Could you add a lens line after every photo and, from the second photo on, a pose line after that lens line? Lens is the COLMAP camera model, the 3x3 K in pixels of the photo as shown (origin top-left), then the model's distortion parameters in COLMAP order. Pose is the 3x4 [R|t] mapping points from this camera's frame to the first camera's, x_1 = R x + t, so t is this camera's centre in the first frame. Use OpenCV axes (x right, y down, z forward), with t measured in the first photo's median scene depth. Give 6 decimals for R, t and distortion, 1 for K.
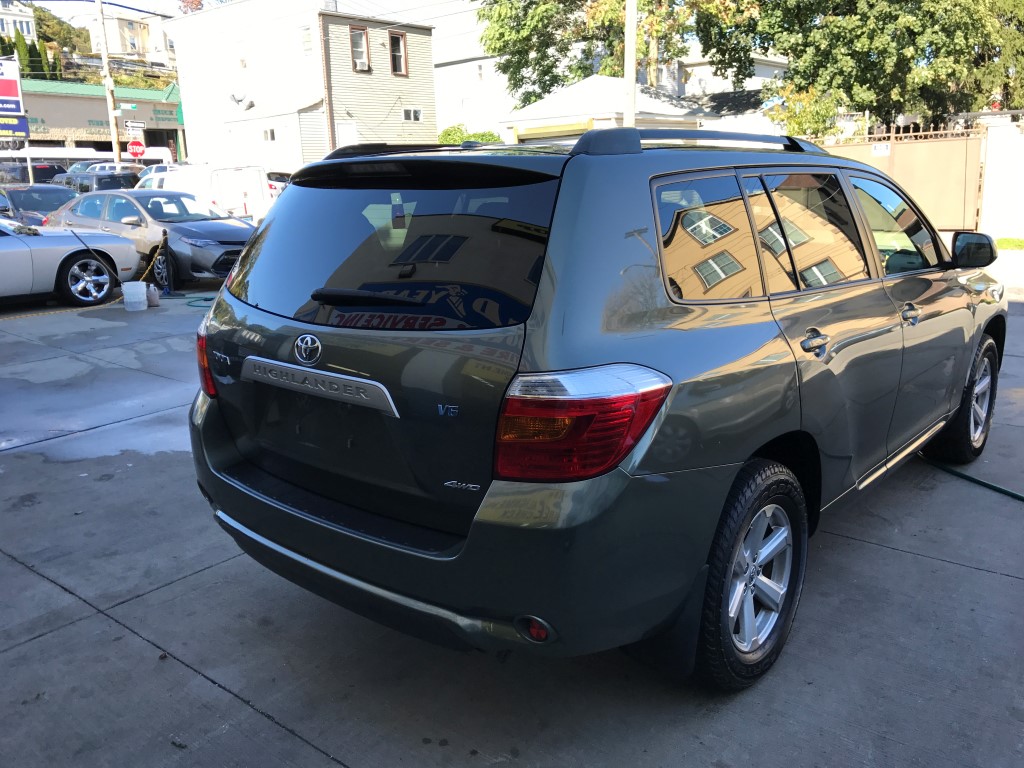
lens RADIAL K [[837.6, 0, 501.7], [0, 837.6, 375.4], [0, 0, 1]] dist [0.013166, -0.002470]
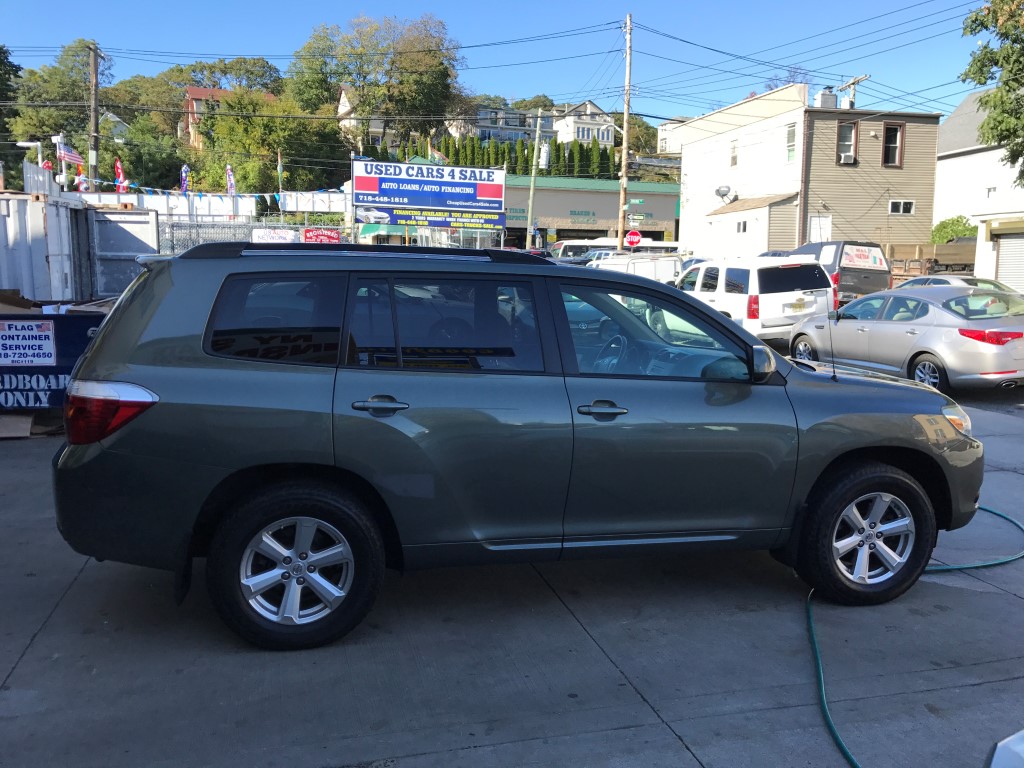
lens RADIAL K [[837.6, 0, 503.1], [0, 837.6, 378.1], [0, 0, 1]] dist [0.013166, -0.002470]
pose [[0.813057, 0.112453, -0.571220, 0.100810], [-0.167784, 0.984799, -0.044945, -0.004470], [0.557483, 0.132385, 0.819565, 0.003179]]
